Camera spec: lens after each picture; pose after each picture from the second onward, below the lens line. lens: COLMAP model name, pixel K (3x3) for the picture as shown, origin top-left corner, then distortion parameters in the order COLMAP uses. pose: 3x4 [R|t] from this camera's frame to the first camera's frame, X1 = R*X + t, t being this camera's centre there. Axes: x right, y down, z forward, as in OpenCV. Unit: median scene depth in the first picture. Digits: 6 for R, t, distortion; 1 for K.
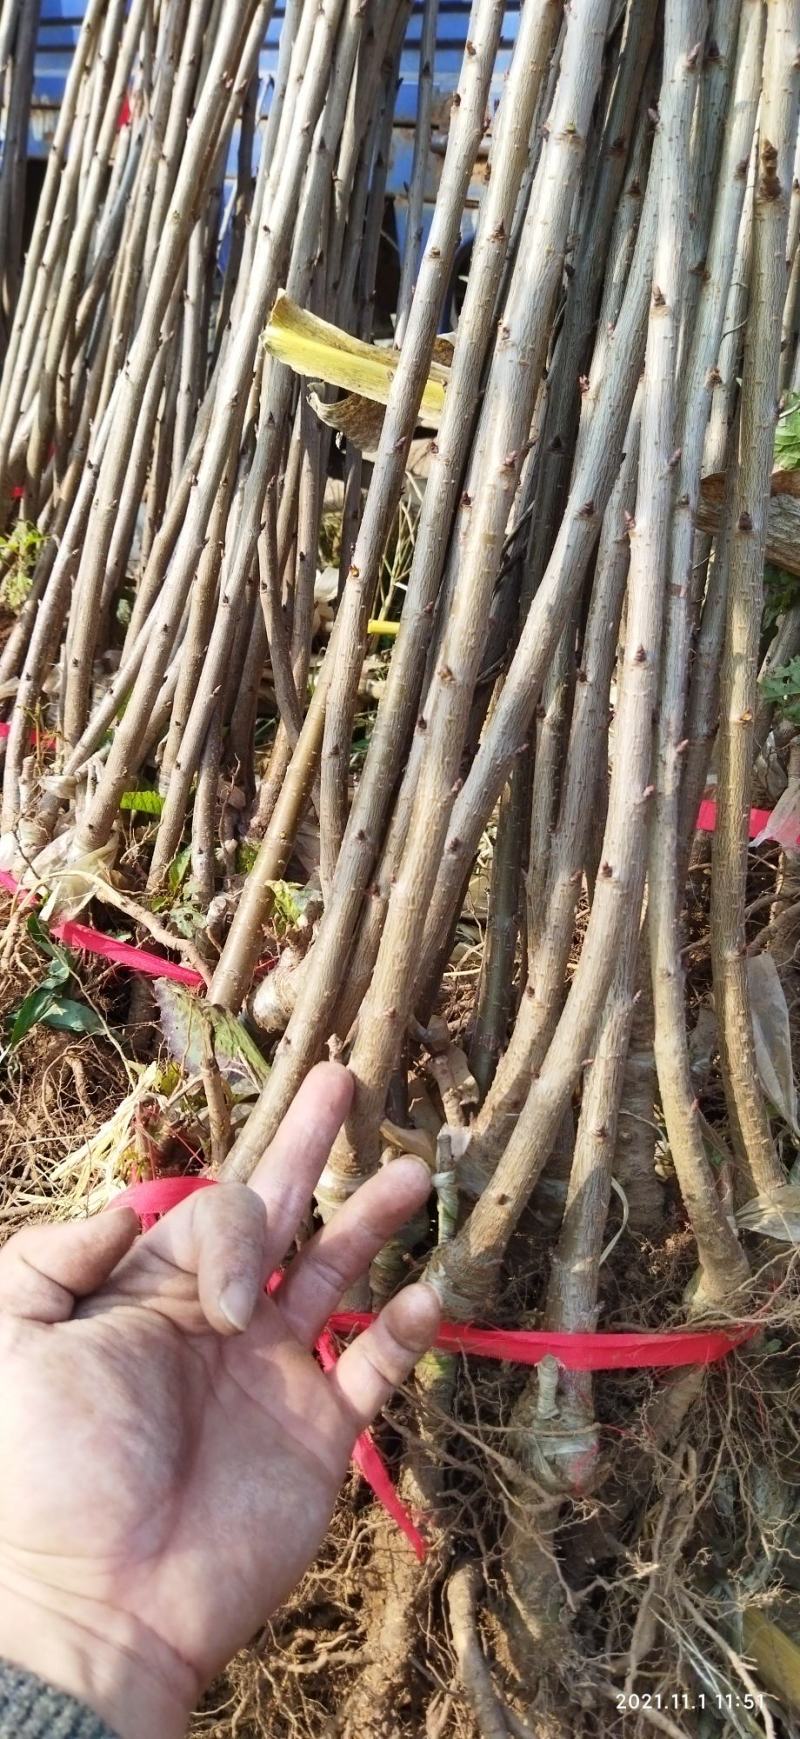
lens RADIAL K [[1437.7, 0, 400.0], [0, 1437.7, 869.5], [0, 0, 1]] dist [0.047158, -0.001144]
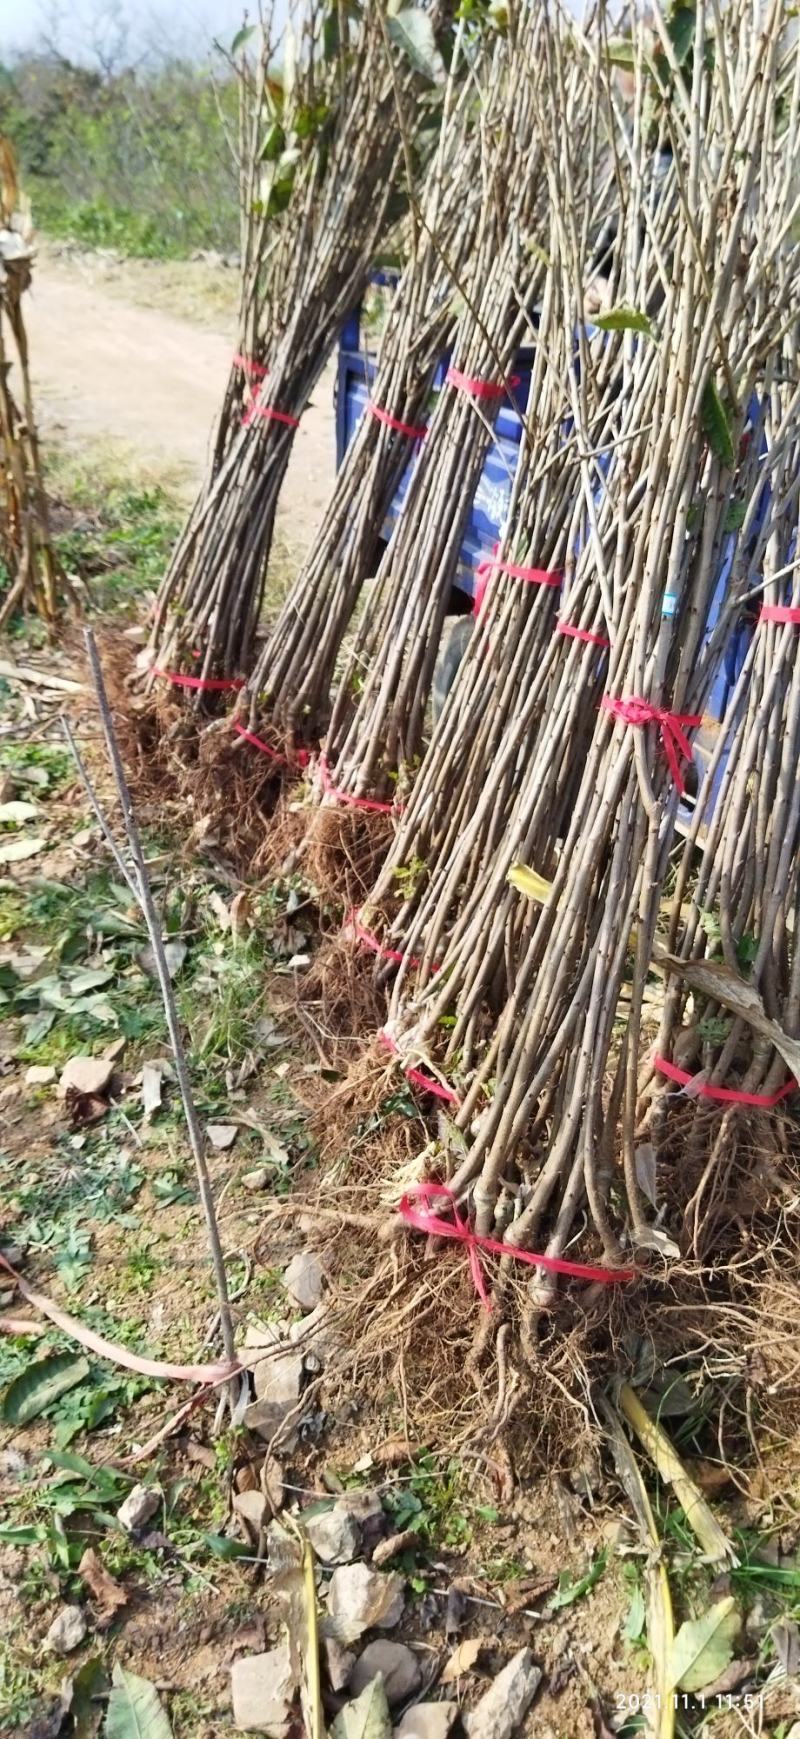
lens RADIAL K [[1437.7, 0, 400.0], [0, 1437.7, 869.5], [0, 0, 1]] dist [0.047158, -0.001144]
pose [[0.962612, 0.121374, -0.242169, 0.304272], [-0.120259, 0.992552, 0.019438, -0.350217], [0.242725, 0.010411, 0.970039, -1.389430]]
